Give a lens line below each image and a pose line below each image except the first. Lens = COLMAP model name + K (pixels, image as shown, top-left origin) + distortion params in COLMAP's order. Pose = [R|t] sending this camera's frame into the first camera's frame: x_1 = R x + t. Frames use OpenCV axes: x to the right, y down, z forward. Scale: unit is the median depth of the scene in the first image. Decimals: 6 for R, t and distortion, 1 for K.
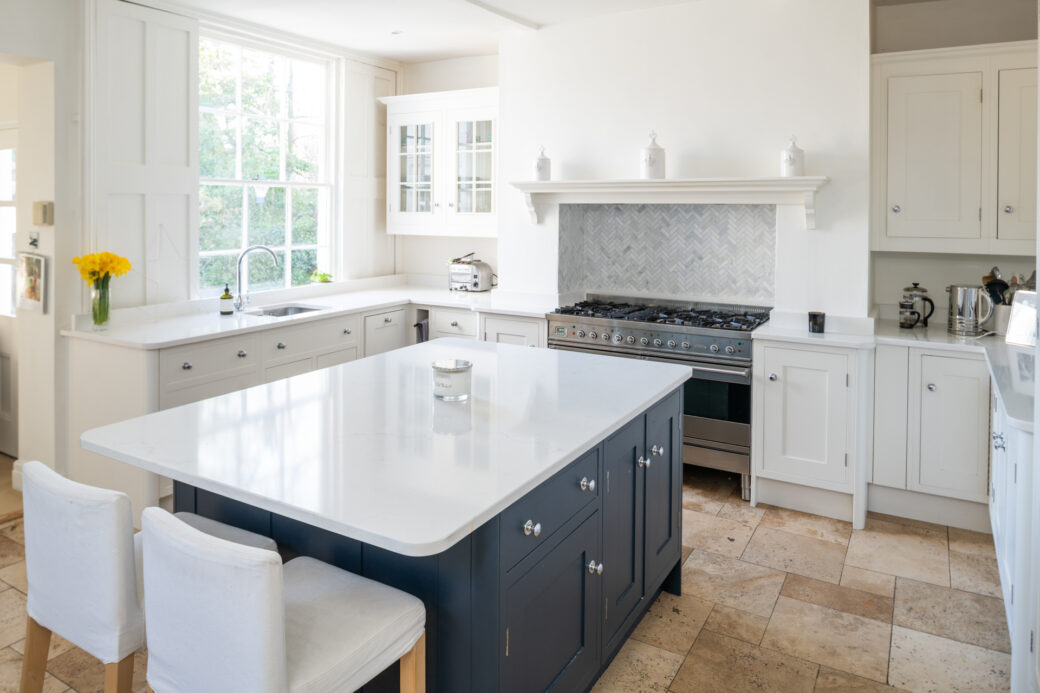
lens RADIAL K [[721.0, 0, 495.7], [0, 721.0, 212.4], [0, 0, 1]] dist [-0.009467, -0.008721]
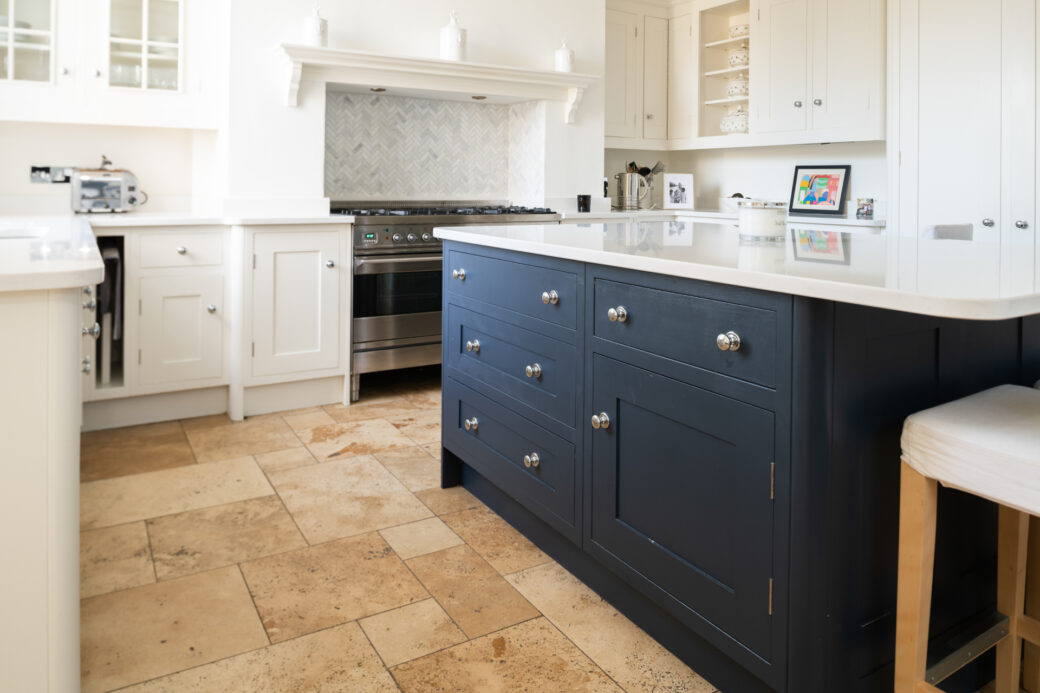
lens RADIAL K [[721.0, 0, 491.0], [0, 721.0, 188.9], [0, 0, 1]] dist [-0.009467, -0.008721]
pose [[0.481424, -0.004339, 0.876477, -0.620015], [0.002351, 0.999991, 0.003659, 0.122697], [-0.876485, 0.000299, 0.481429, 0.564315]]
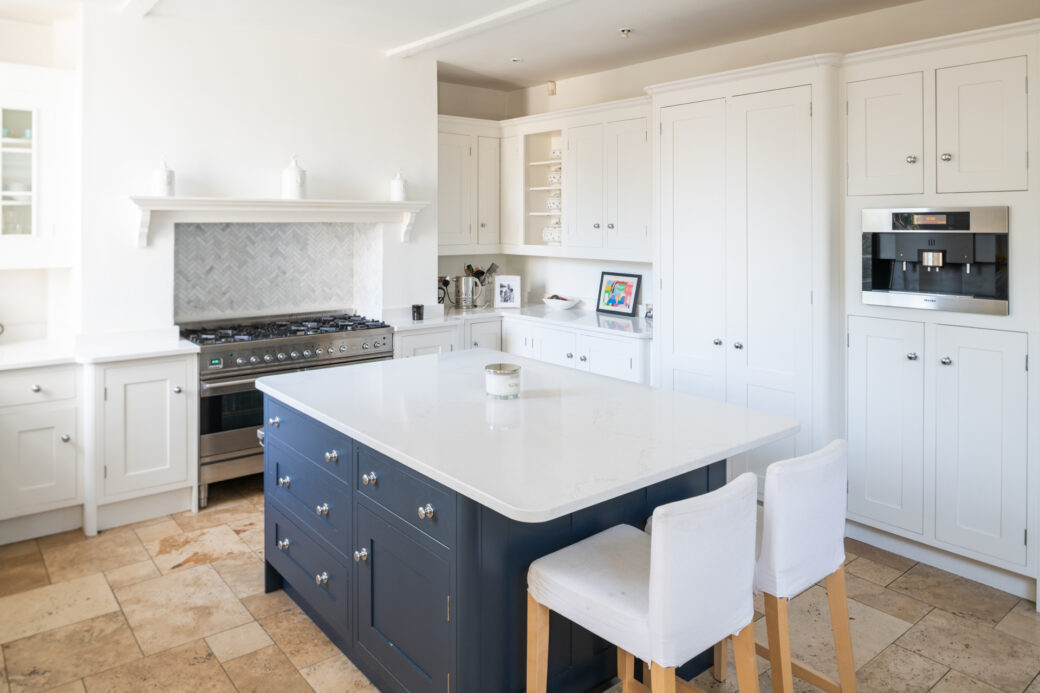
lens RADIAL K [[721.0, 0, 494.5], [0, 721.0, 225.4], [0, 0, 1]] dist [-0.009467, -0.008721]
pose [[0.348407, -0.009903, 0.937291, -0.722121], [0.009904, 0.999927, 0.006883, -0.013384], [-0.937291, 0.006885, 0.348480, 0.400163]]
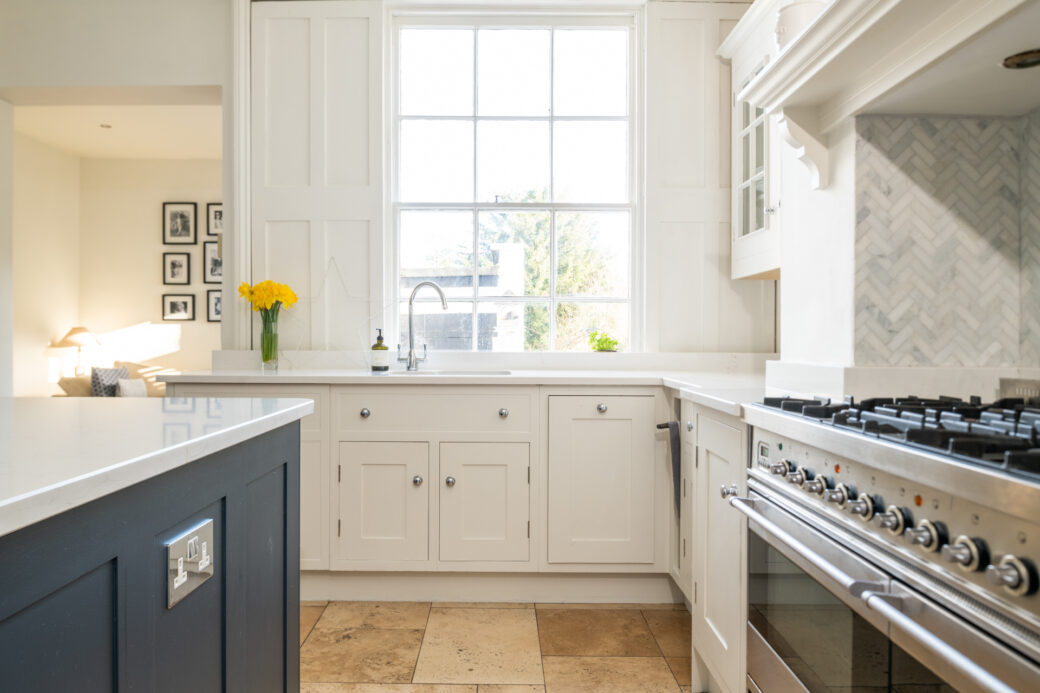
lens RADIAL K [[721.0, 0, 496.6], [0, 721.0, 334.2], [0, 0, 1]] dist [-0.009467, -0.008721]
pose [[0.519913, 0.000083, -0.854220, 0.372746], [-0.009982, 0.999932, -0.005978, 0.119205], [0.854161, 0.011635, 0.519878, 0.794588]]
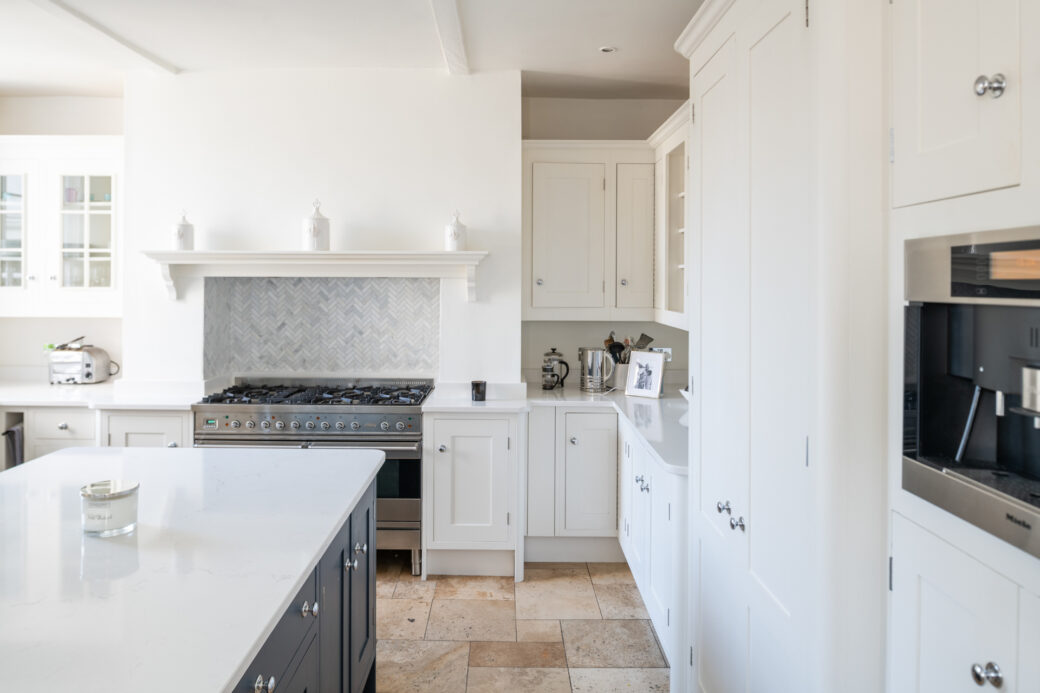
lens RADIAL K [[721.0, 0, 502.8], [0, 721.0, 280.3], [0, 0, 1]] dist [-0.009467, -0.008721]
pose [[0.857183, -0.001837, 0.515009, -0.061563], [0.004279, 0.999985, -0.003554, -0.003908], [-0.514995, 0.005250, 0.857177, 0.081839]]
